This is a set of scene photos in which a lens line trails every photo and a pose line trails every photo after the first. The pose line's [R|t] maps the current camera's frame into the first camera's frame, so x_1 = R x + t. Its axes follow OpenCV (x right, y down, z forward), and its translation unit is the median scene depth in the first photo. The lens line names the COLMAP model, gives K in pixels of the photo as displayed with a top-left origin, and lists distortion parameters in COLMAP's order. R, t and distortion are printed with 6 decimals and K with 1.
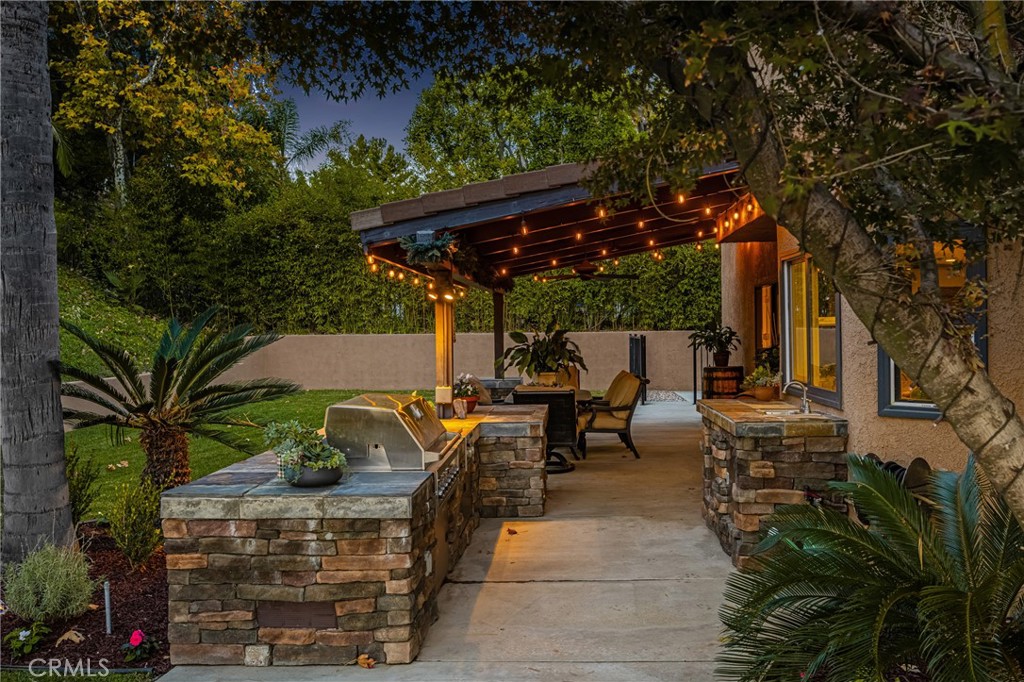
lens RADIAL K [[865.1, 0, 512.9], [0, 865.1, 338.4], [0, 0, 1]] dist [0.009280, 0.008811]
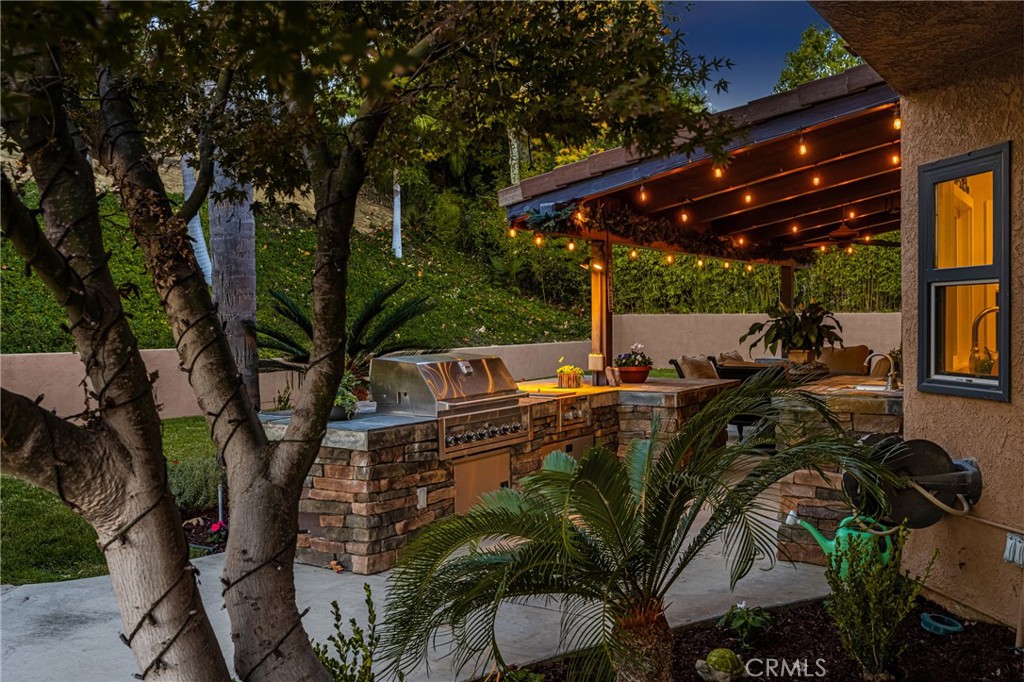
lens RADIAL K [[895.5, 0, 512.7], [0, 895.5, 338.2], [0, 0, 1]] dist [0.008514, 0.001934]
pose [[0.857938, 0.017041, -0.513471, 0.415131], [-0.009688, 0.999809, 0.016993, 0.021214], [0.513662, -0.009605, 0.857939, 0.042923]]
